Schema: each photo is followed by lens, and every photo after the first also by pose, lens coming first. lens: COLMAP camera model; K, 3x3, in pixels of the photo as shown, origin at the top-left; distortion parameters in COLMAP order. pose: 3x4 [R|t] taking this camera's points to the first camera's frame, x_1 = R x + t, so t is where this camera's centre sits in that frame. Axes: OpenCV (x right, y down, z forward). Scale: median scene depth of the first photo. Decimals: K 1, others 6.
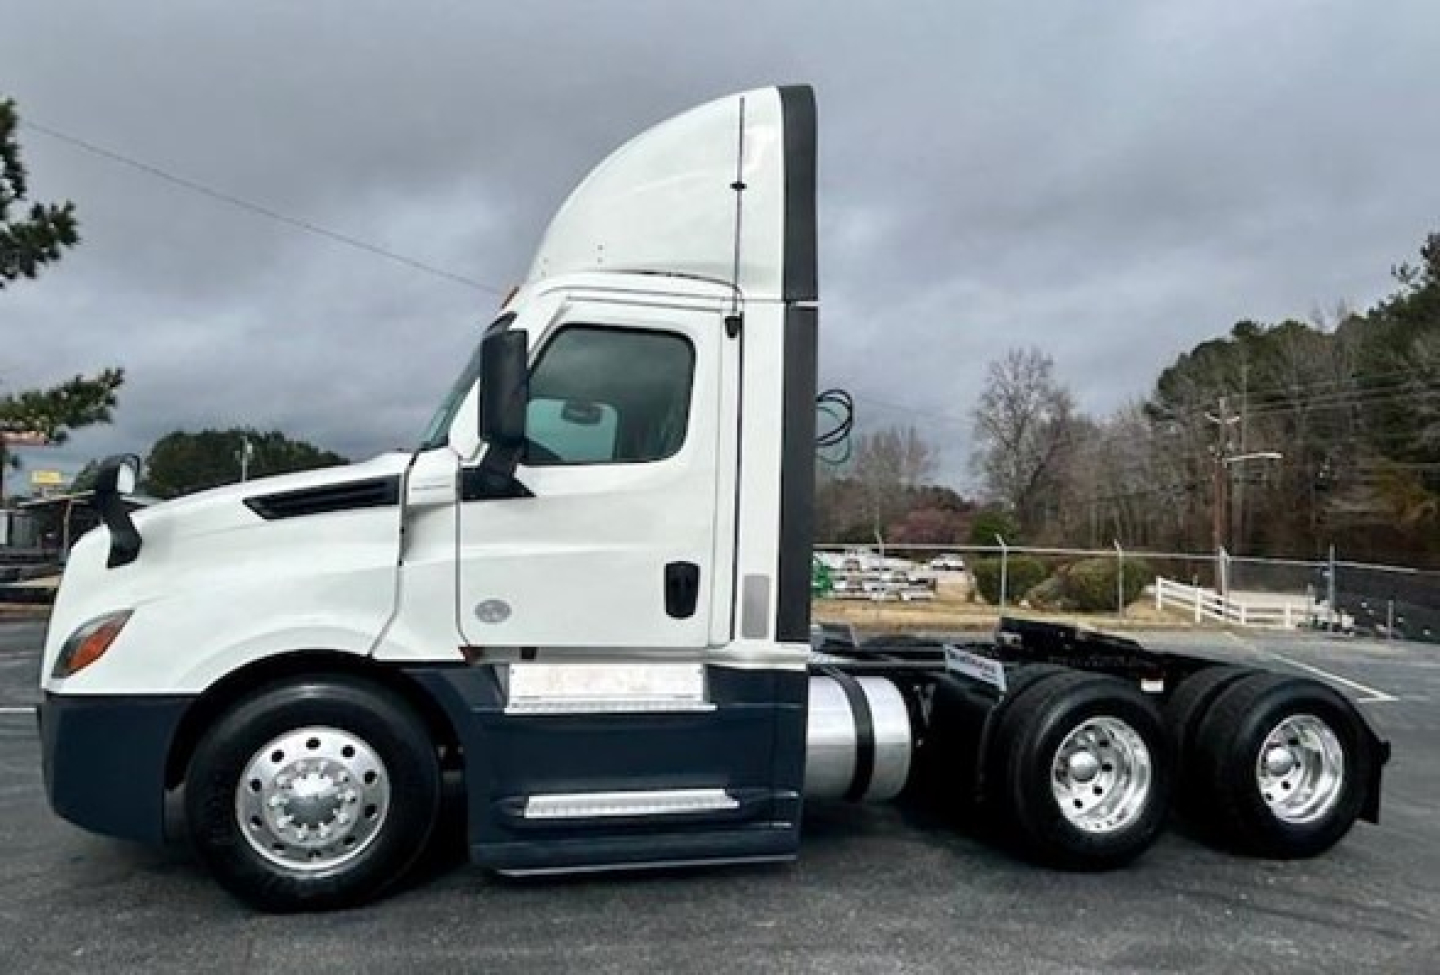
lens RADIAL K [[939.3, 0, 720.0], [0, 939.3, 487.5], [0, 0, 1]] dist [-0.005946, -0.000768]
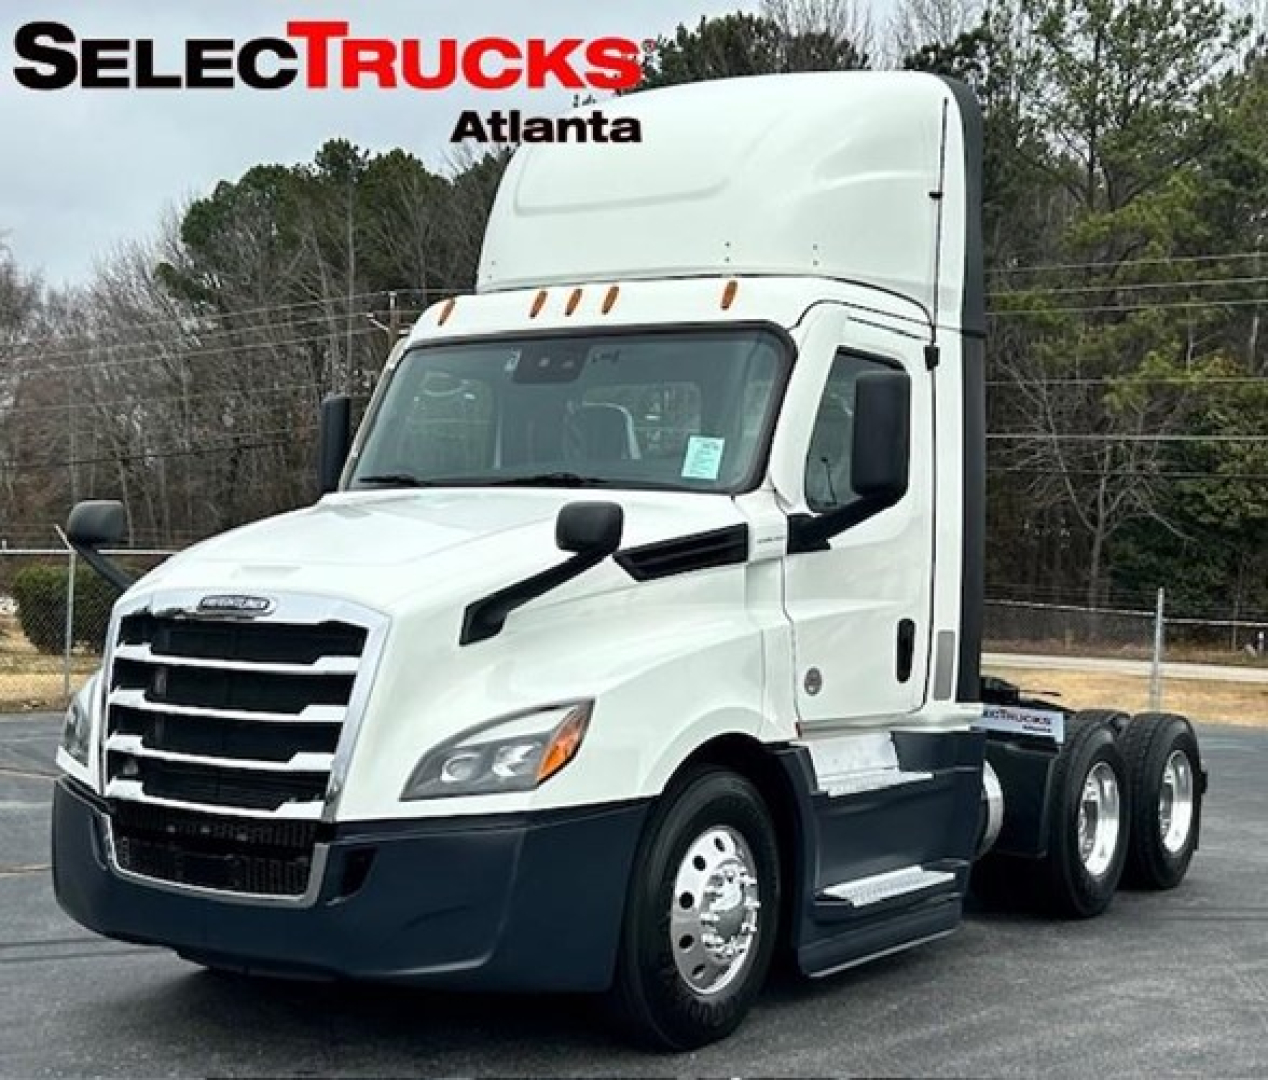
lens RADIAL K [[1993.6, 0, 634.0], [0, 1993.6, 540.0], [0, 0, 1]] dist [0.045320, -0.048755]
pose [[0.730673, 0.005078, 0.682709, -1.526579], [-0.053746, 0.997297, 0.050104, -0.079112], [-0.680609, -0.073303, 0.728970, -0.214497]]
